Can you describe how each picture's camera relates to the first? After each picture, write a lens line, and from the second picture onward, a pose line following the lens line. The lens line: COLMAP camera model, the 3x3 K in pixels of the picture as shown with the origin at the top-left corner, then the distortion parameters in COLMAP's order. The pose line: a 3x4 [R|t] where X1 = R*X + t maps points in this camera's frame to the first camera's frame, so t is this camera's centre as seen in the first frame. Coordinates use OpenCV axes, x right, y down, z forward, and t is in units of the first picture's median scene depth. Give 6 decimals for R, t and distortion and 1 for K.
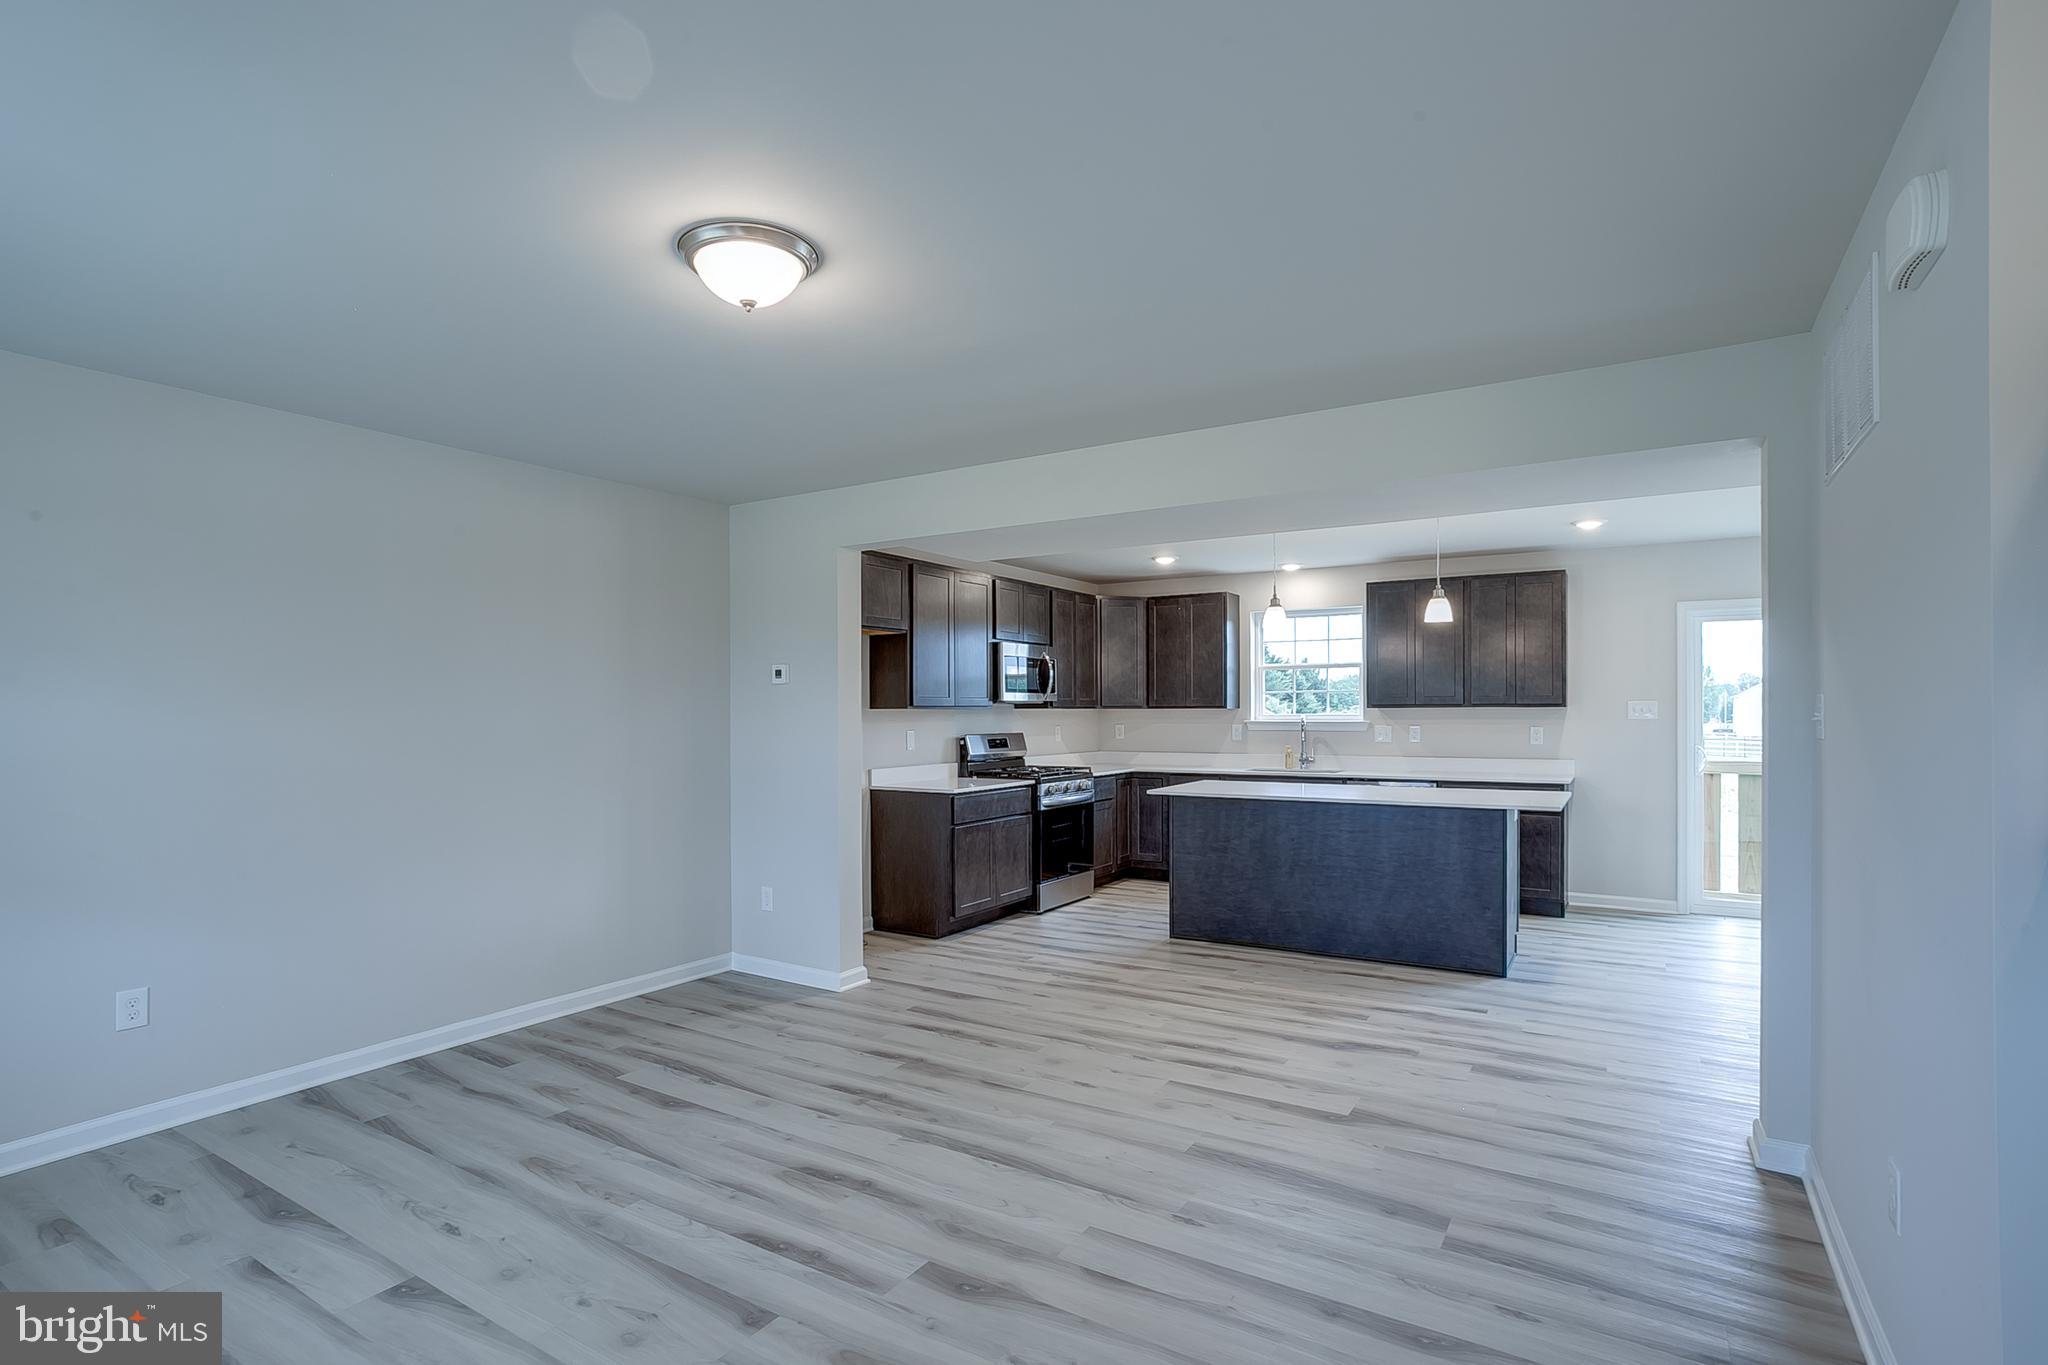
lens RADIAL K [[982.8, 0, 1036.3], [0, 982.8, 676.8], [0, 0, 1]] dist [-0.060340, 0.030372]
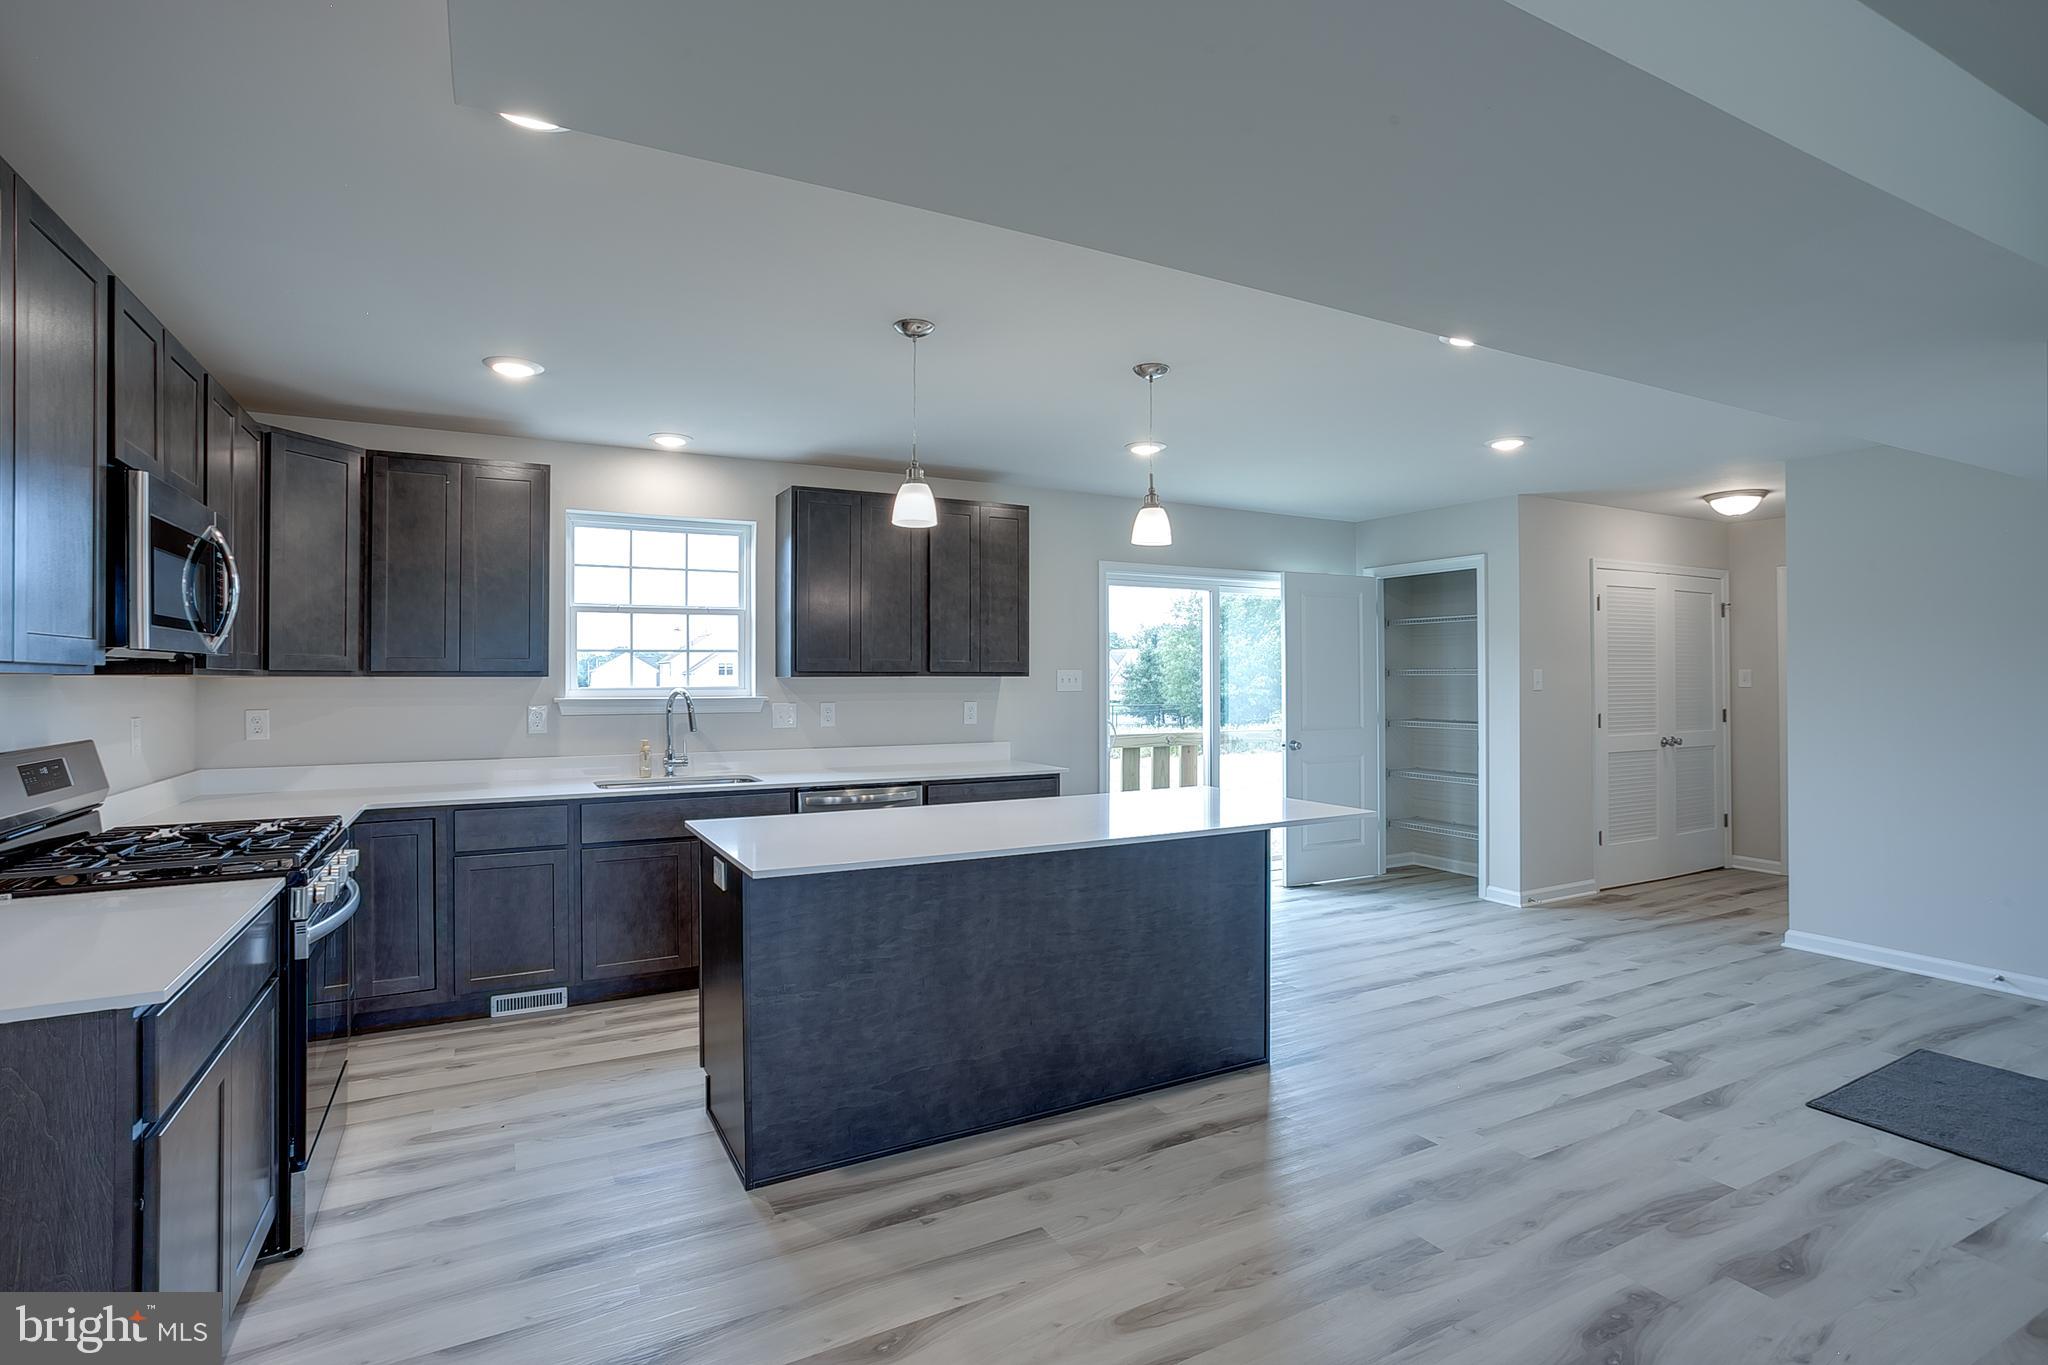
lens RADIAL K [[964.1, 0, 988.7], [0, 964.1, 674.3], [0, 0, 1]] dist [-0.026830, 0.001161]
pose [[0.522119, 0.005977, 0.852852, -0.203559], [-0.028025, 0.999556, 0.010152, 0.028279], [-0.852412, -0.029202, 0.522055, 0.787063]]
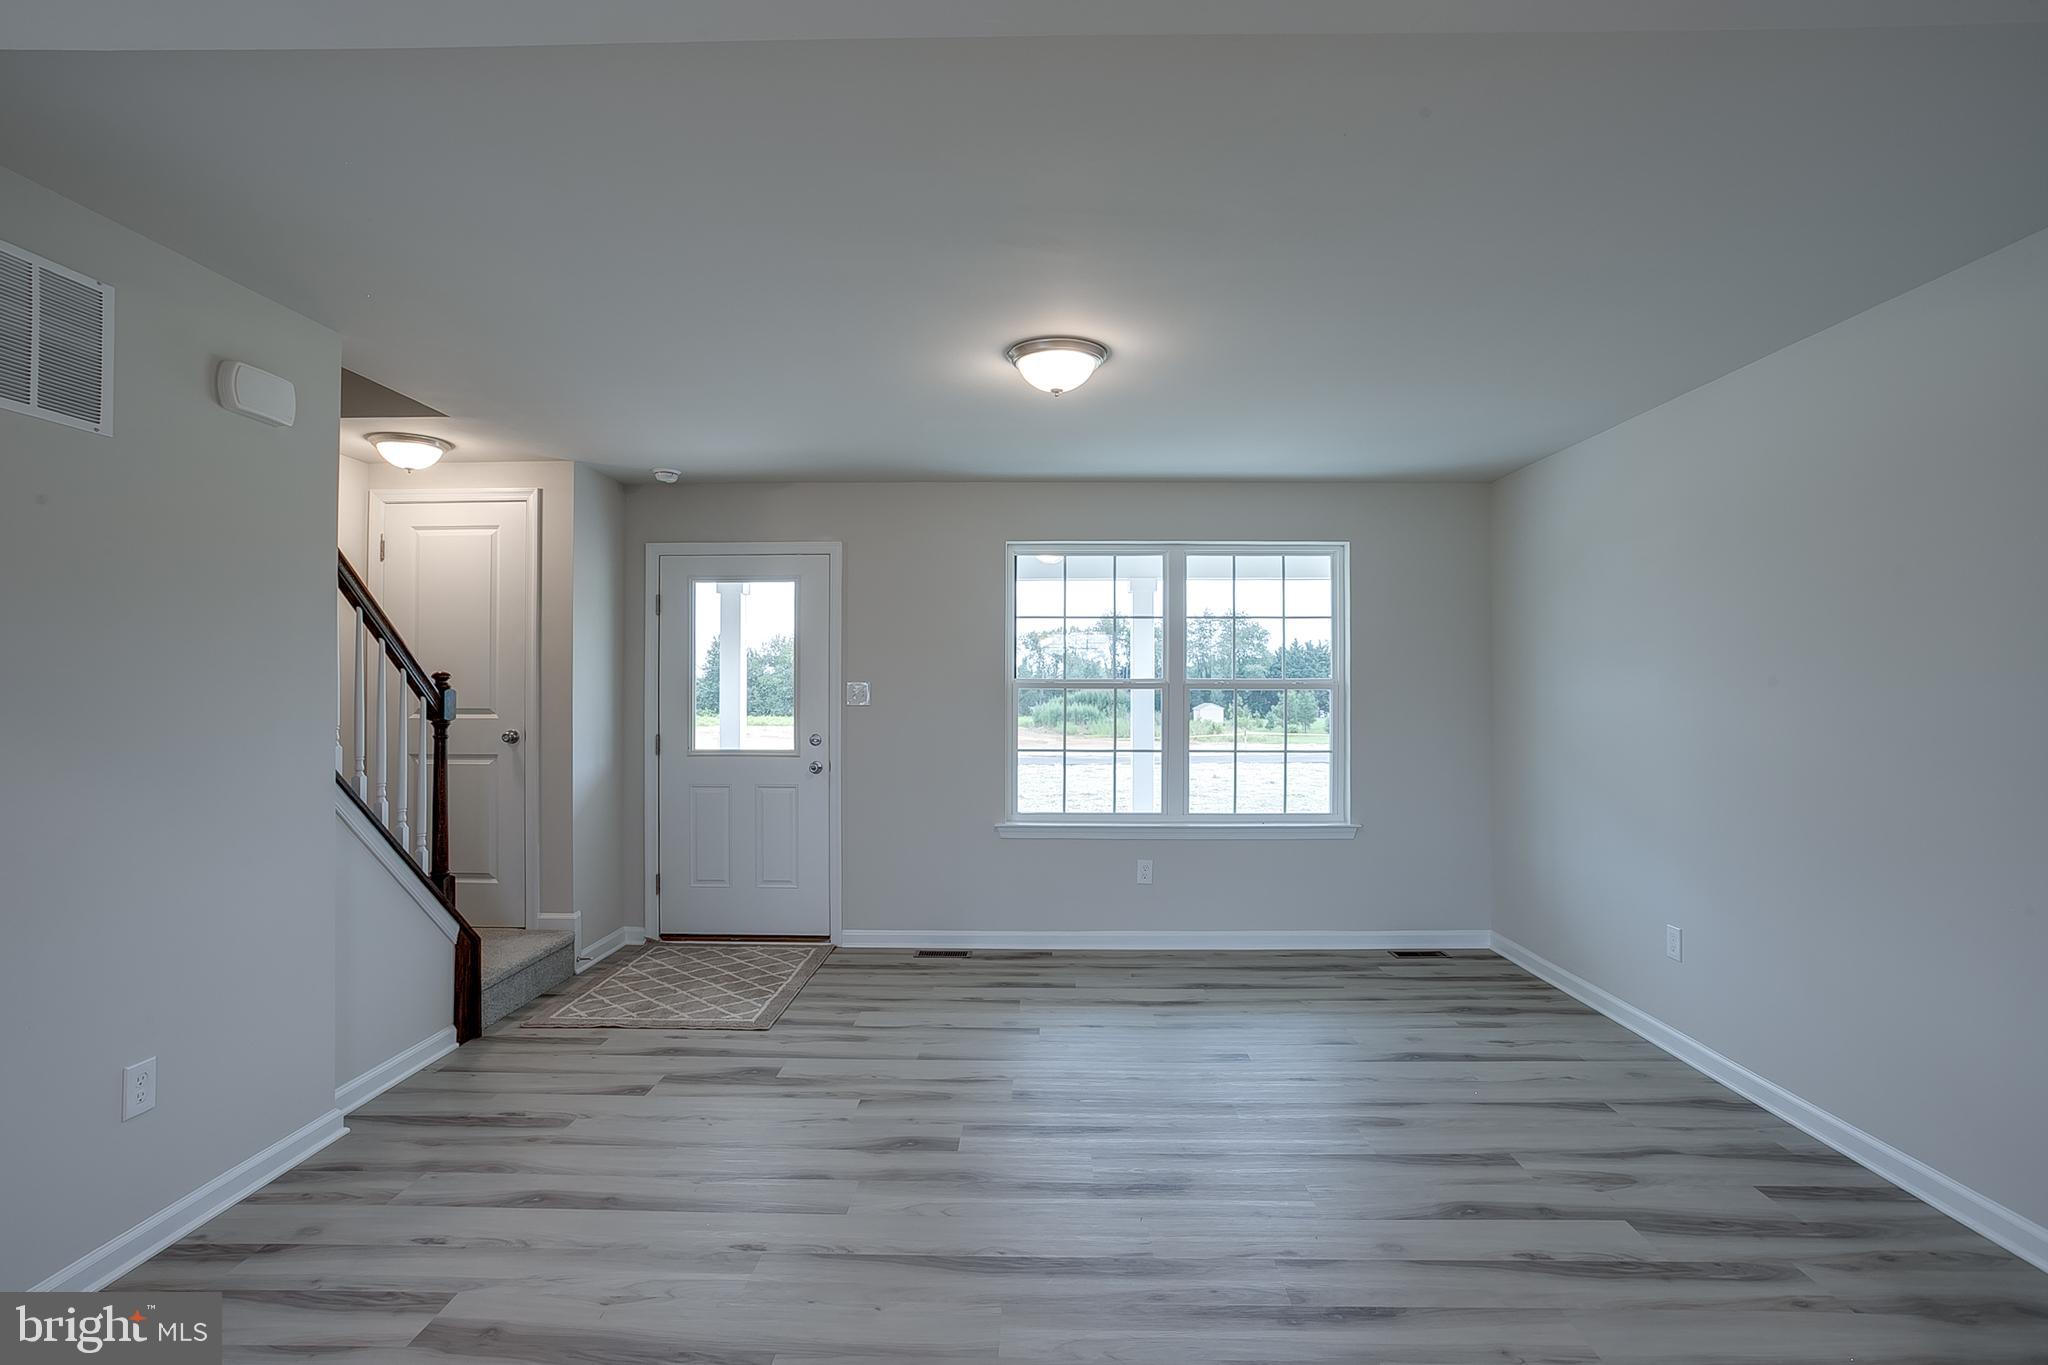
lens RADIAL K [[982.8, 0, 1036.3], [0, 982.8, 676.8], [0, 0, 1]] dist [-0.060340, 0.030372]
pose [[-0.859495, -0.003303, -0.511133, 0.193627], [0.019521, 0.999038, -0.039281, 0.031069], [0.510771, -0.043739, -0.858604, 0.967047]]
